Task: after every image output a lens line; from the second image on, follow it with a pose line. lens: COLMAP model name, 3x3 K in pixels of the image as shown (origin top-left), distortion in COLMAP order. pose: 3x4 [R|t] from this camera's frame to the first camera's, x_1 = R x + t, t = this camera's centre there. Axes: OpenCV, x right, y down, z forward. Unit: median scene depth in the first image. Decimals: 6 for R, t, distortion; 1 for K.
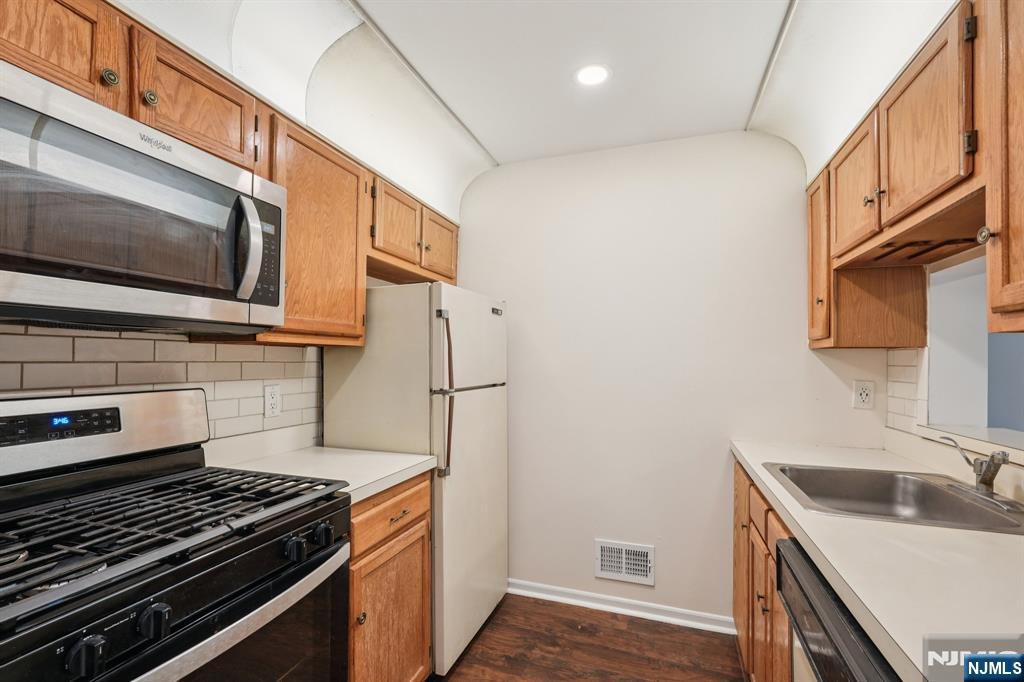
lens RADIAL K [[452.9, 0, 515.6], [0, 452.9, 346.5], [0, 0, 1]] dist [-0.016713, 0.009196]
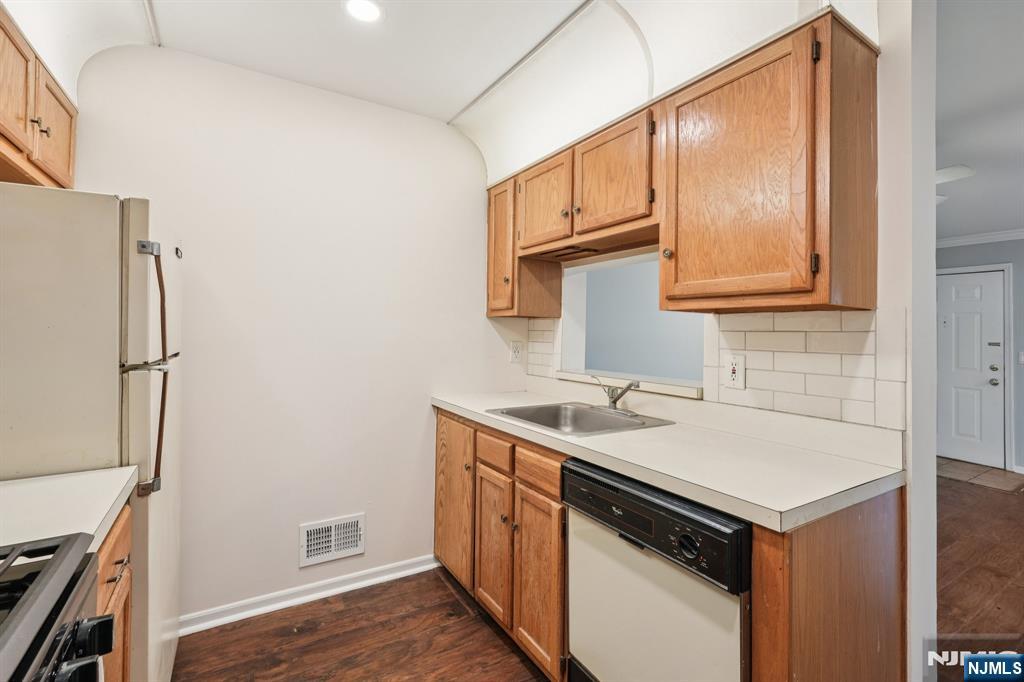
lens RADIAL K [[452.9, 0, 501.5], [0, 452.9, 319.2], [0, 0, 1]] dist [-0.016713, 0.009196]
pose [[0.643872, 0.023832, 0.764762, -0.323286], [-0.036125, 0.999347, -0.000727, 0.012779], [-0.764280, -0.027159, 0.644313, 0.180014]]
